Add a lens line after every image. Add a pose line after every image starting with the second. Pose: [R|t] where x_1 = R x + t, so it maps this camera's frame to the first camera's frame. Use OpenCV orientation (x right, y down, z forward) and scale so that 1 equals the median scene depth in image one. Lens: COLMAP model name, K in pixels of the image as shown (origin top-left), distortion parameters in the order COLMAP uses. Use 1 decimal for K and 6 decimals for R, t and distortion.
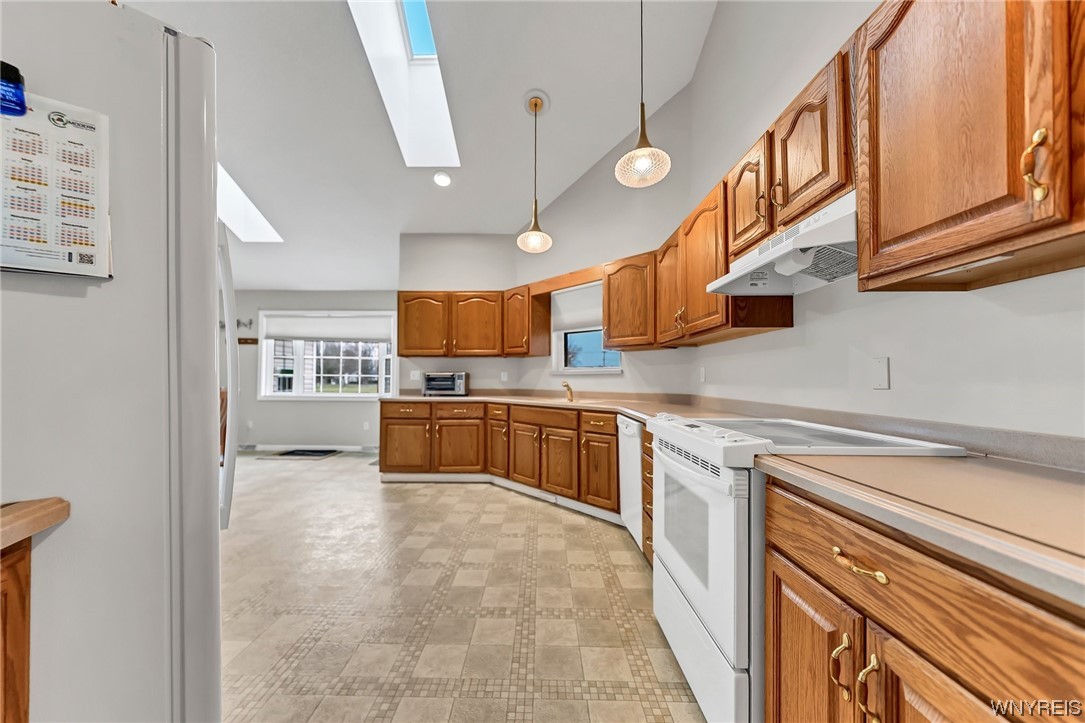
lens RADIAL K [[394.1, 0, 543.2], [0, 394.1, 367.8], [0, 0, 1]] dist [-0.000572, -0.000013]
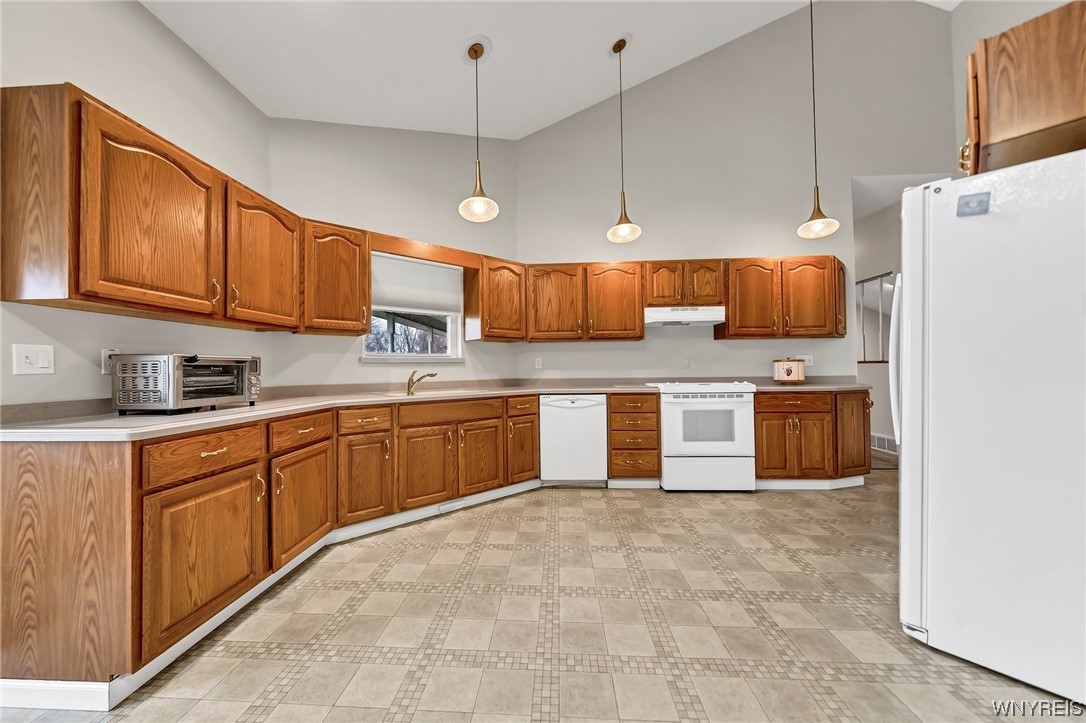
lens RADIAL K [[386.4, 0, 528.4], [0, 386.4, 363.7], [0, 0, 1]] dist [-0.005751, -0.000102]
pose [[0.062798, 0.010033, 0.997976, -0.696550], [-0.014380, 0.999855, -0.009147, 0.022408], [-0.997923, -0.013777, 0.062933, 0.675582]]
